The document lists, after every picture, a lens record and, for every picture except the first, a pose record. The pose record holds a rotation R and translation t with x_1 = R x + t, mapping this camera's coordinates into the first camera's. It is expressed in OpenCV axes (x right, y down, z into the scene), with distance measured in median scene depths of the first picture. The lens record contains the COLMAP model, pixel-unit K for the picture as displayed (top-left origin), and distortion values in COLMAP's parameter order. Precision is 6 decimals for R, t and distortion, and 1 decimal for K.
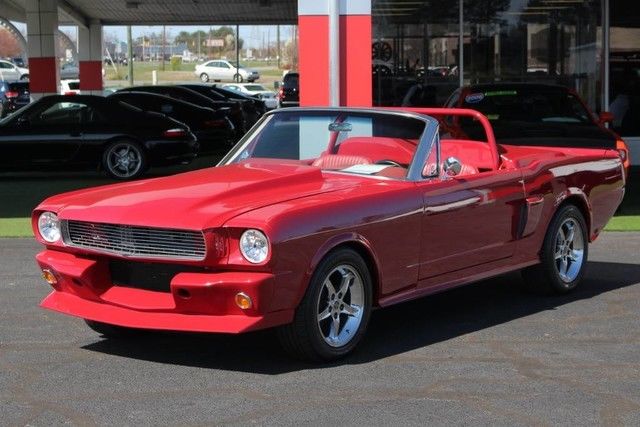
lens RADIAL K [[1654.3, 0, 321.7], [0, 1654.3, 210.9], [0, 0, 1]] dist [0.176674, 0.000000]
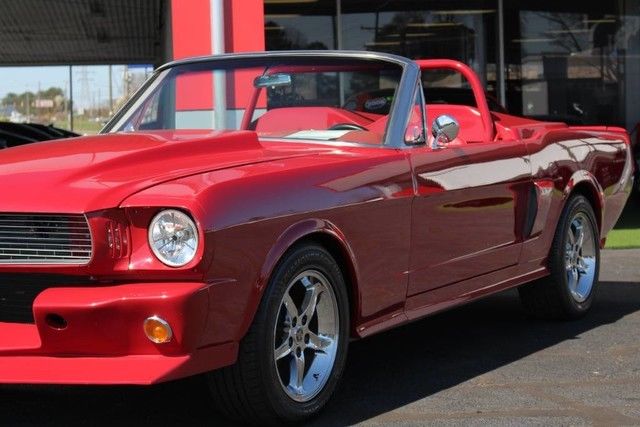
lens RADIAL K [[1654.3, 0, 321.9], [0, 1654.3, 216.9], [0, 0, 1]] dist [0.176674, 0.000000]
pose [[0.994696, -0.025728, 0.099591, -0.043642], [0.028864, 0.999128, -0.030181, 0.030978], [-0.098727, 0.032895, 0.994571, 0.368721]]
